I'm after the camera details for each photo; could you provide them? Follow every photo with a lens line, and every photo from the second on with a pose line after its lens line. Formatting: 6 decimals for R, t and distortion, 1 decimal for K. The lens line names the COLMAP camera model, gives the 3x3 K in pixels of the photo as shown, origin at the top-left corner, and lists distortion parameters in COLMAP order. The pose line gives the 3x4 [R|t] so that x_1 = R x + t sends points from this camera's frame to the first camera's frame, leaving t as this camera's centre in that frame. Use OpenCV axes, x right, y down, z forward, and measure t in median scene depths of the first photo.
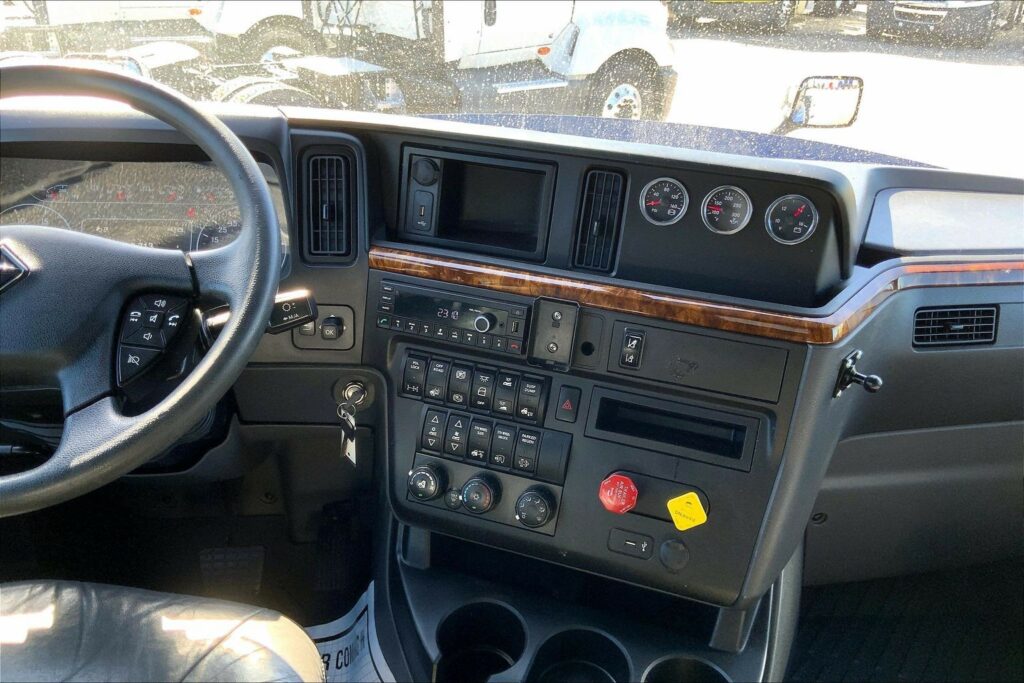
lens RADIAL K [[838.1, 0, 508.9], [0, 838.1, 347.1], [0, 0, 1]] dist [0.125196, -0.265149]
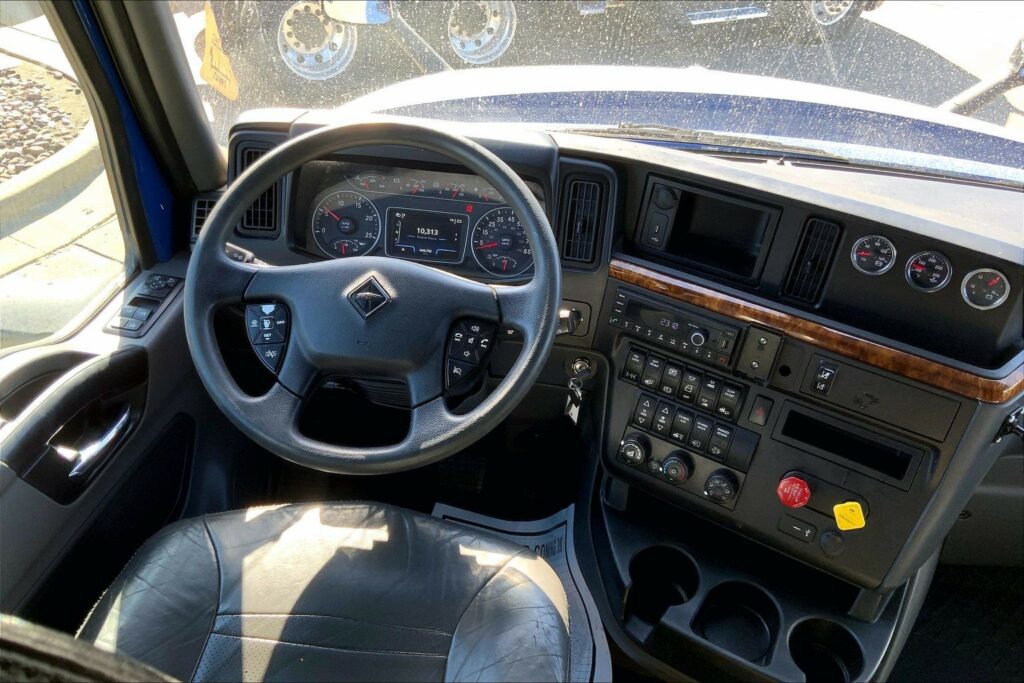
lens RADIAL K [[838.1, 0, 508.9], [0, 838.1, 347.1], [0, 0, 1]] dist [0.125196, -0.265149]
pose [[0.977546, 0.129932, -0.165895, -0.093777], [-0.100037, 0.979052, 0.177339, -0.201098], [0.185462, -0.156762, 0.970067, -0.240008]]
